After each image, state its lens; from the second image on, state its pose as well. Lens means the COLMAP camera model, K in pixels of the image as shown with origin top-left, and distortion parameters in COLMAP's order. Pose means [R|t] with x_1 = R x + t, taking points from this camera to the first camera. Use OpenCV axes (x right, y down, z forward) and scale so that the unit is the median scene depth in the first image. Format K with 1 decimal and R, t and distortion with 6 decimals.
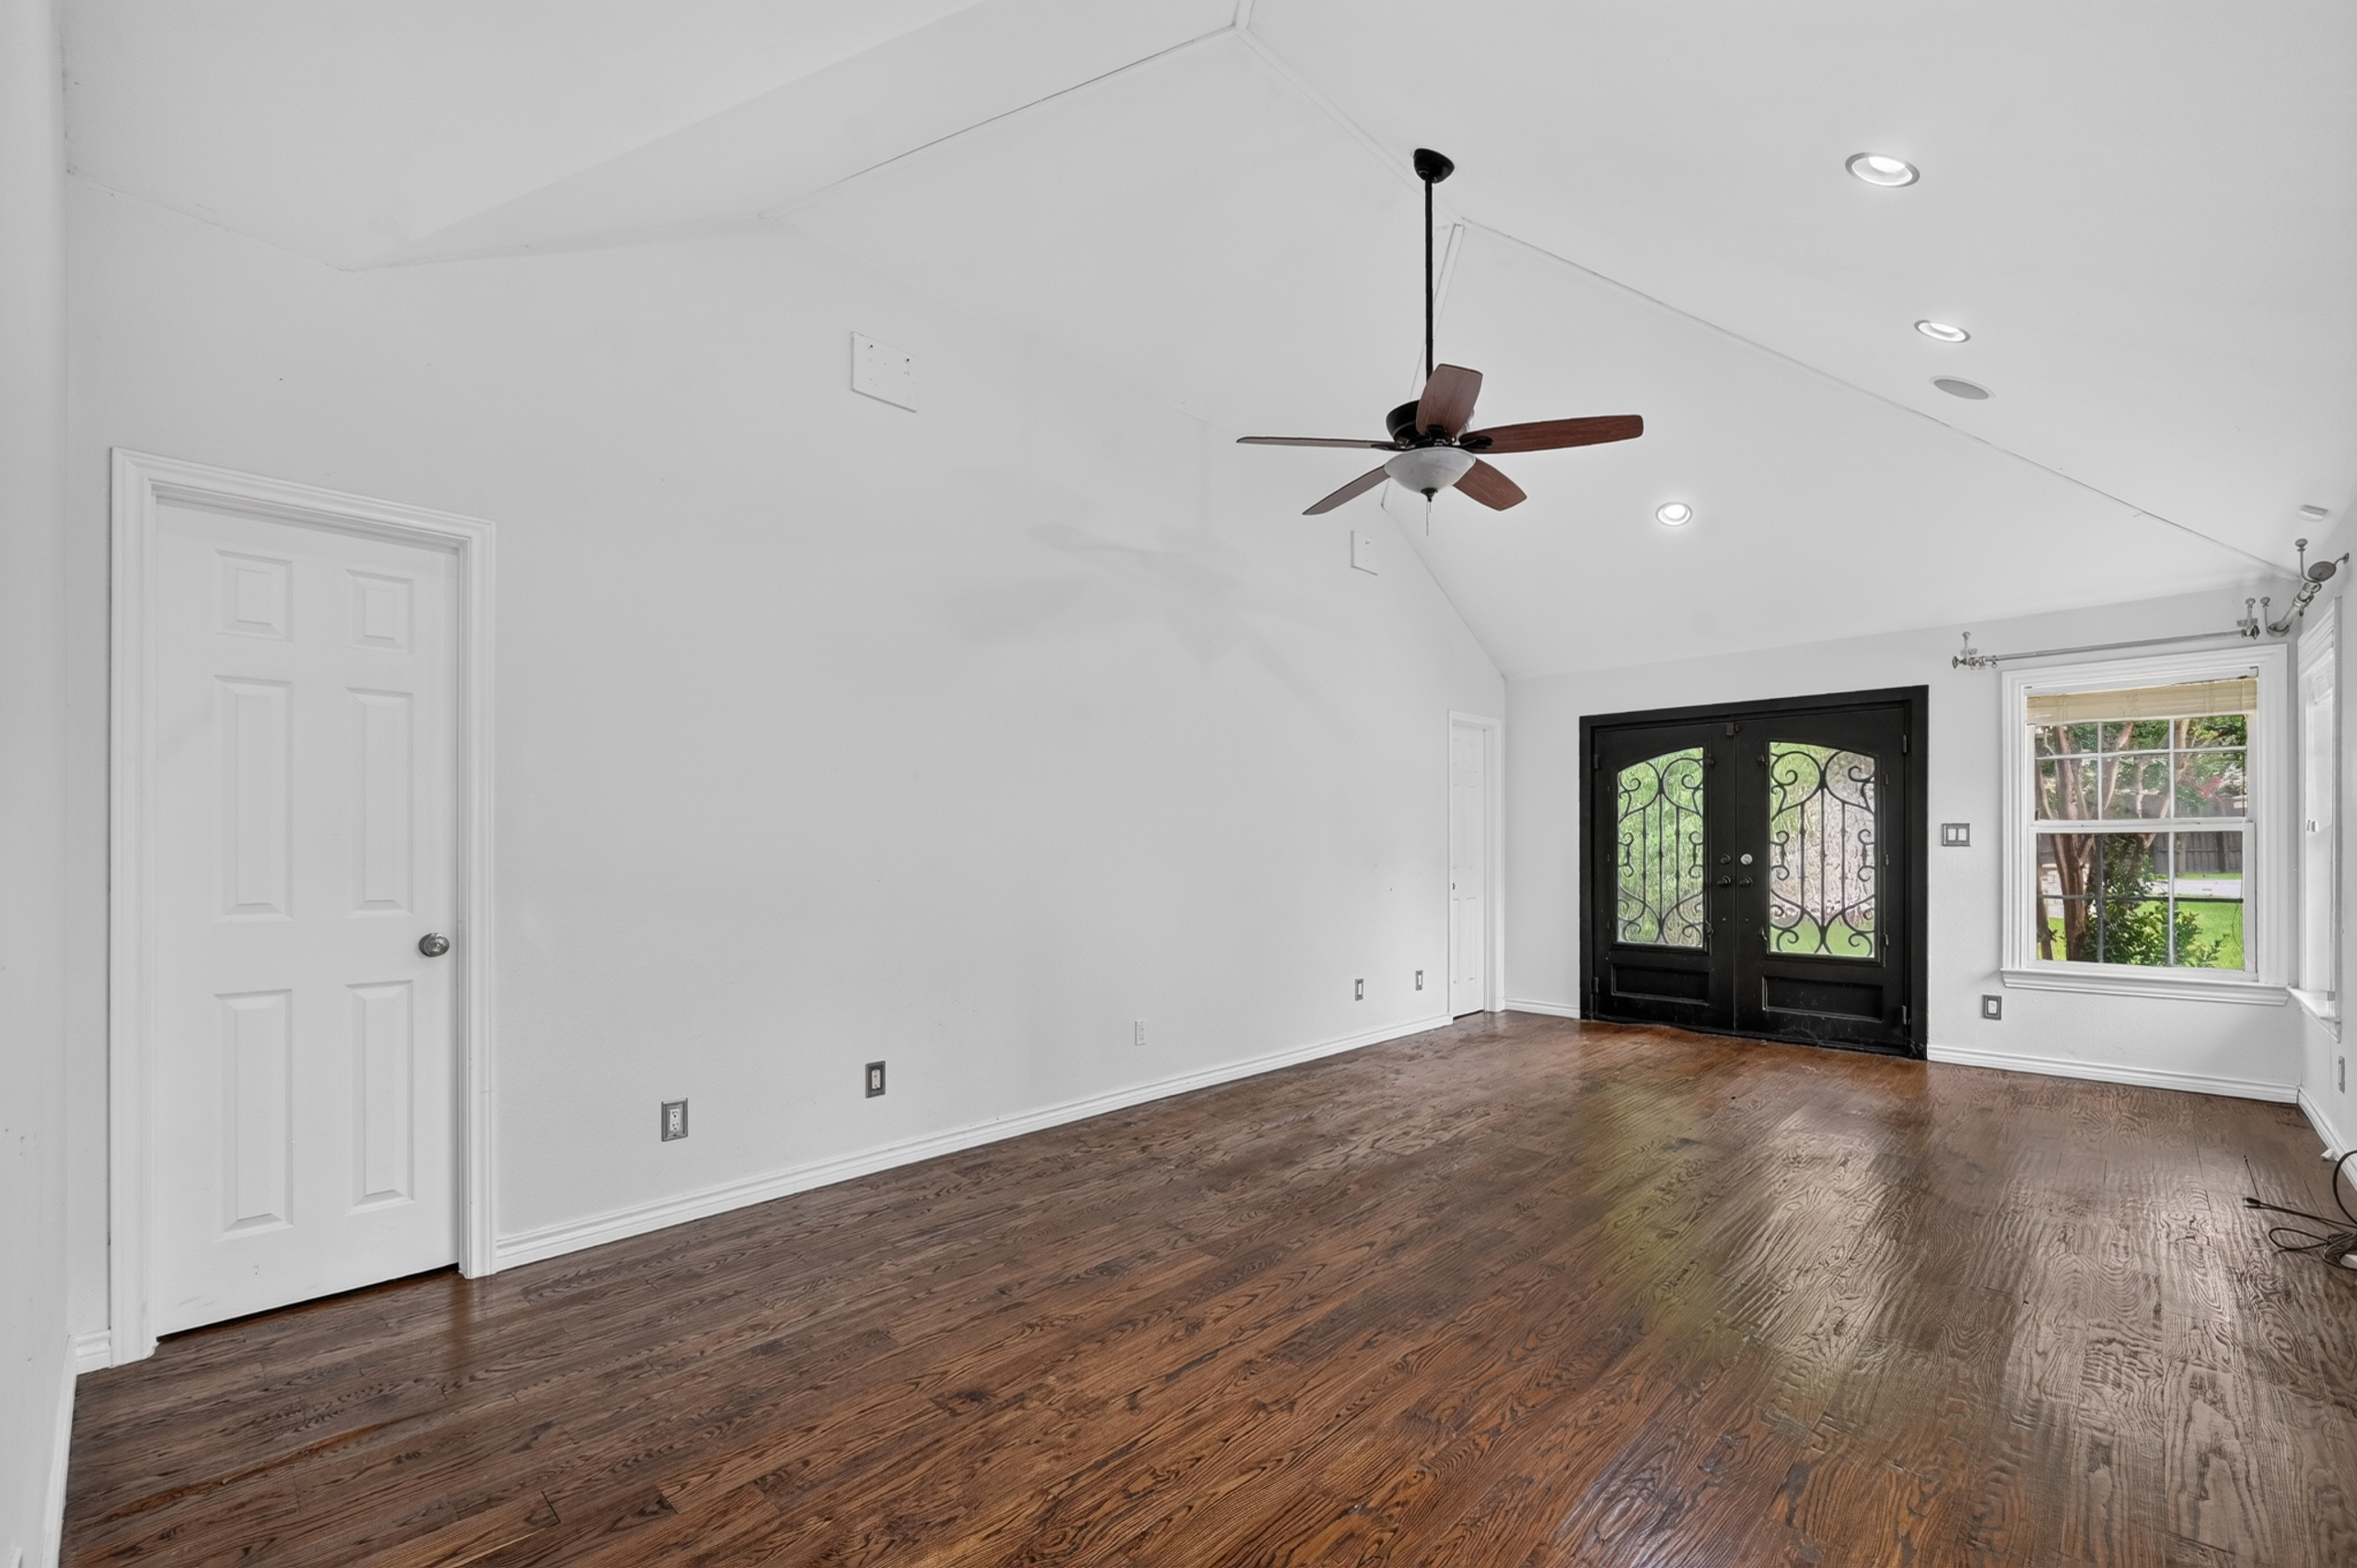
lens RADIAL K [[964.4, 0, 1188.9], [0, 964.4, 840.3], [0, 0, 1]] dist [-0.000623, -0.000332]
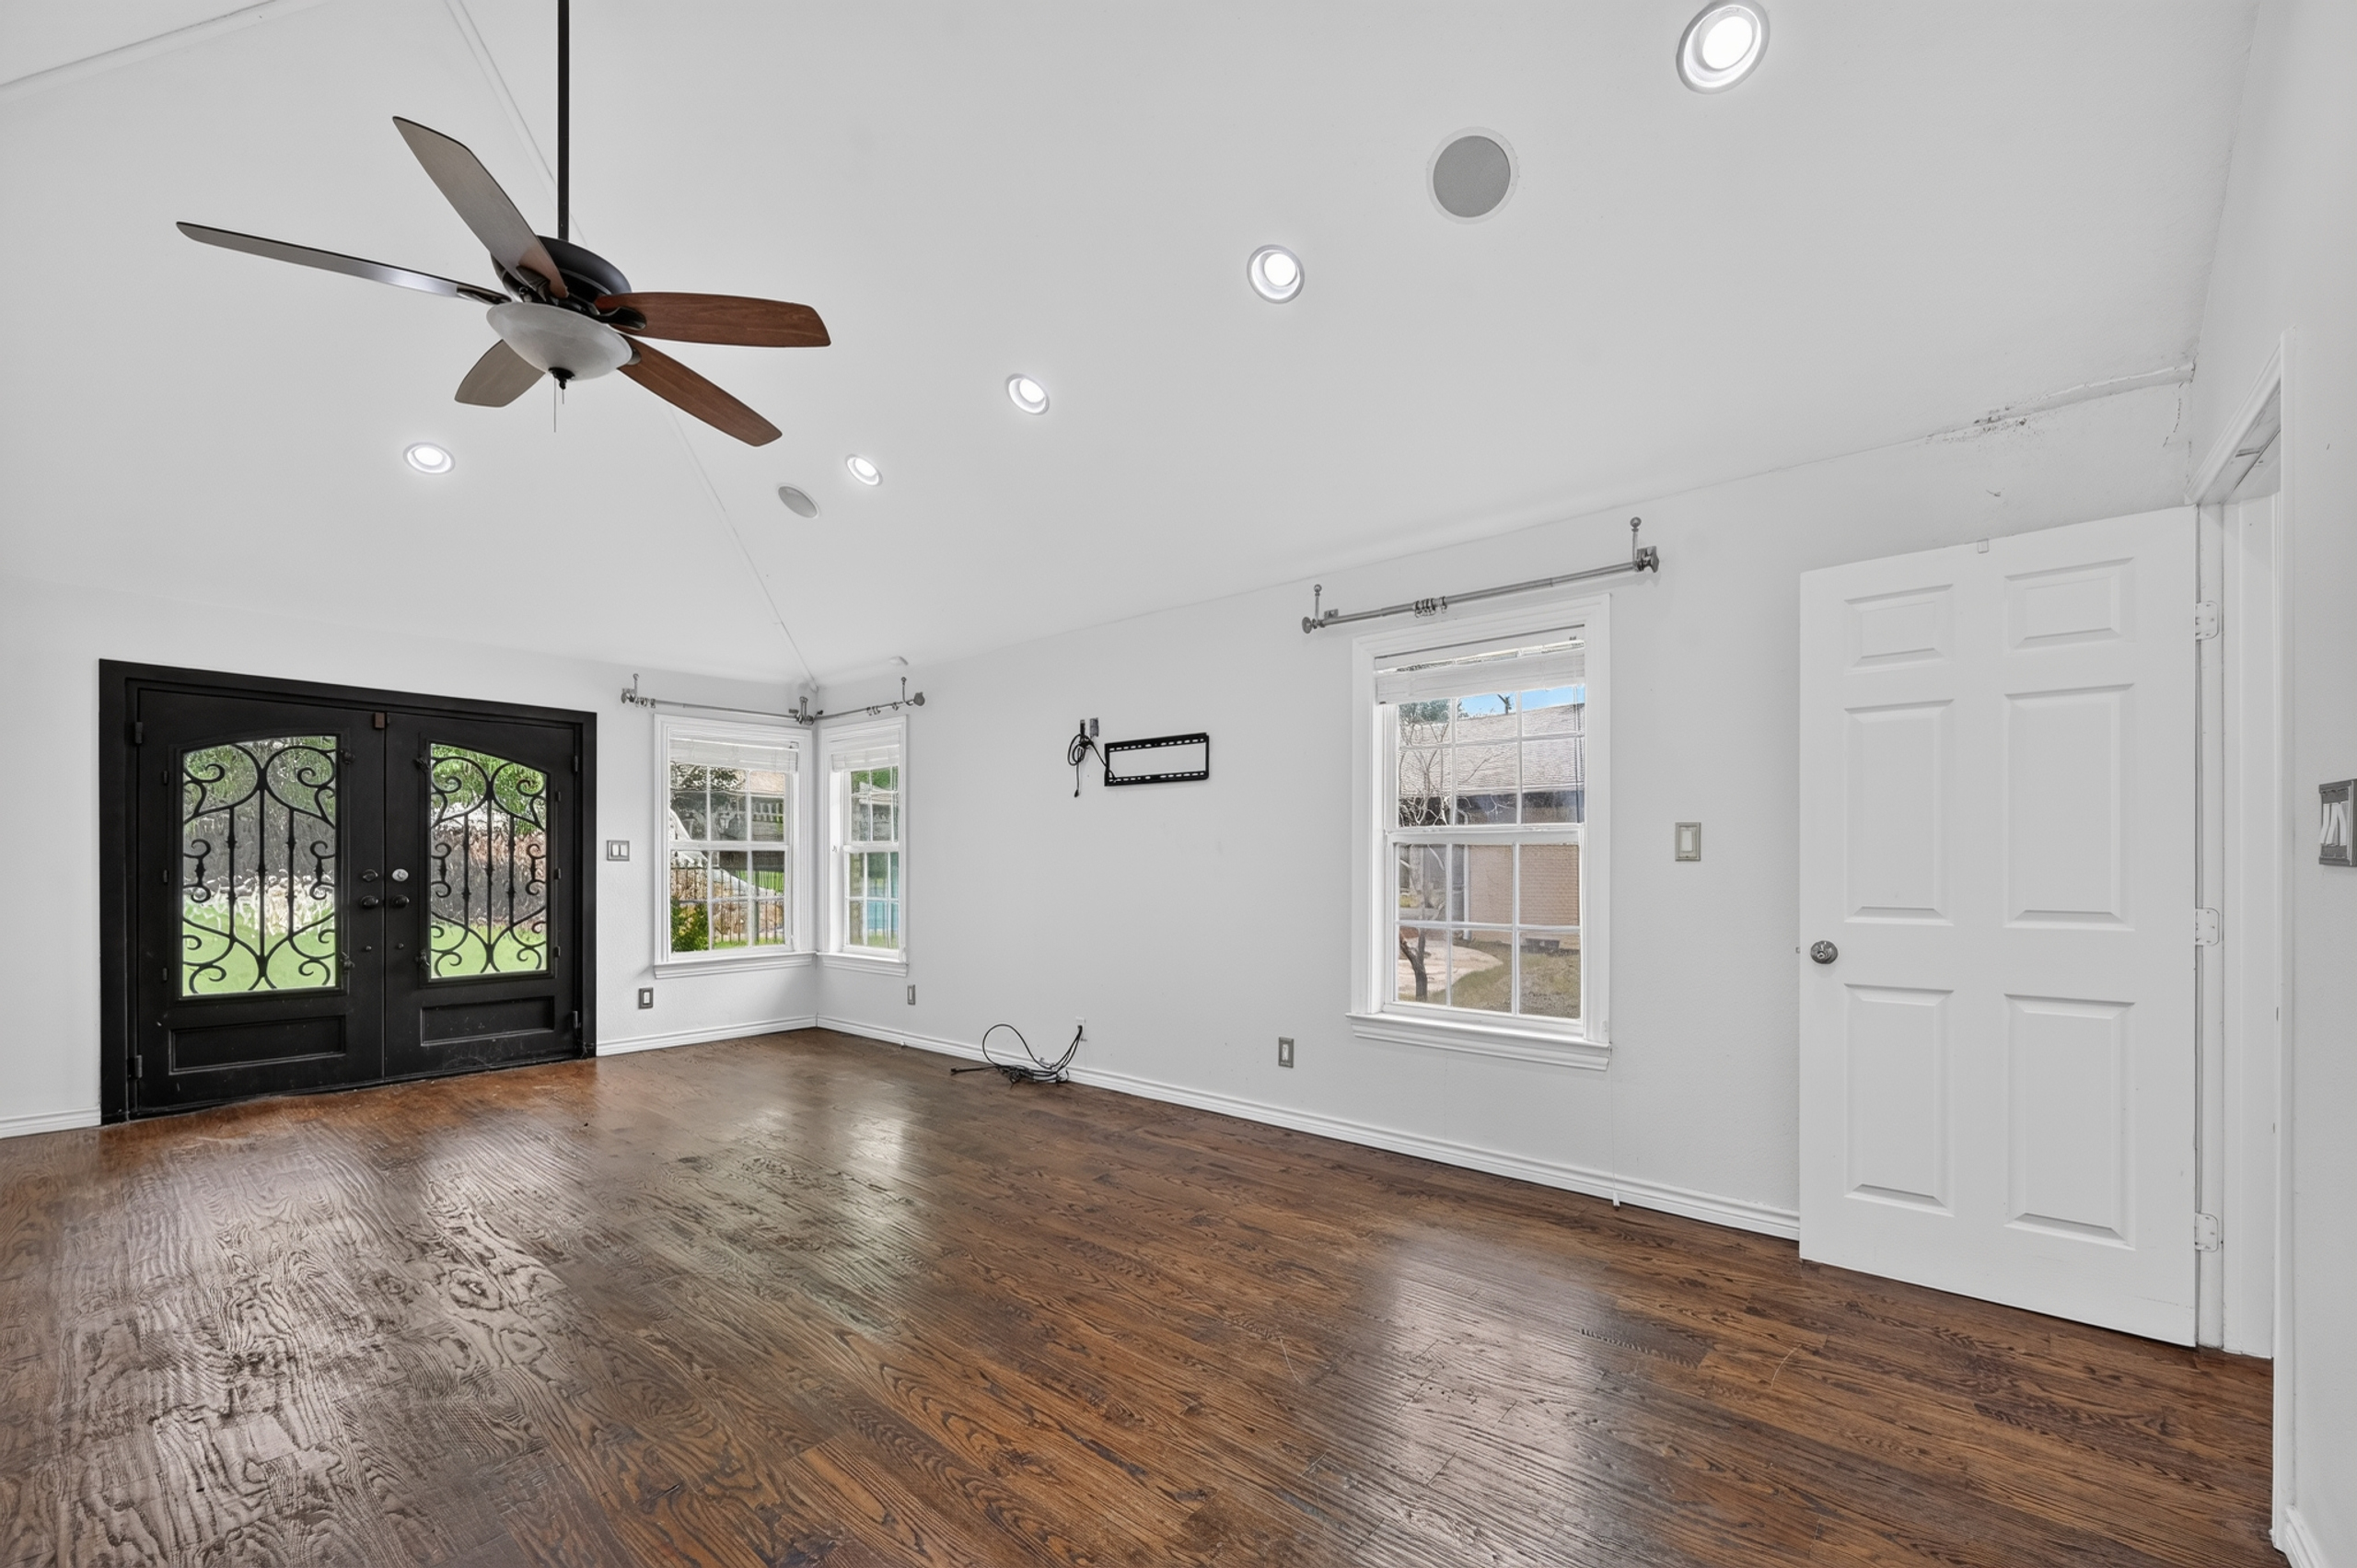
lens RADIAL K [[956.1, 0, 1181.7], [0, 956.1, 852.4], [0, 0, 1]] dist [-0.000432, -0.000093]
pose [[-0.045844, 0.011672, 0.998880, -0.314913], [-0.007663, 0.999898, -0.012036, 0.004579], [-0.998919, -0.008207, -0.045750, 0.357794]]
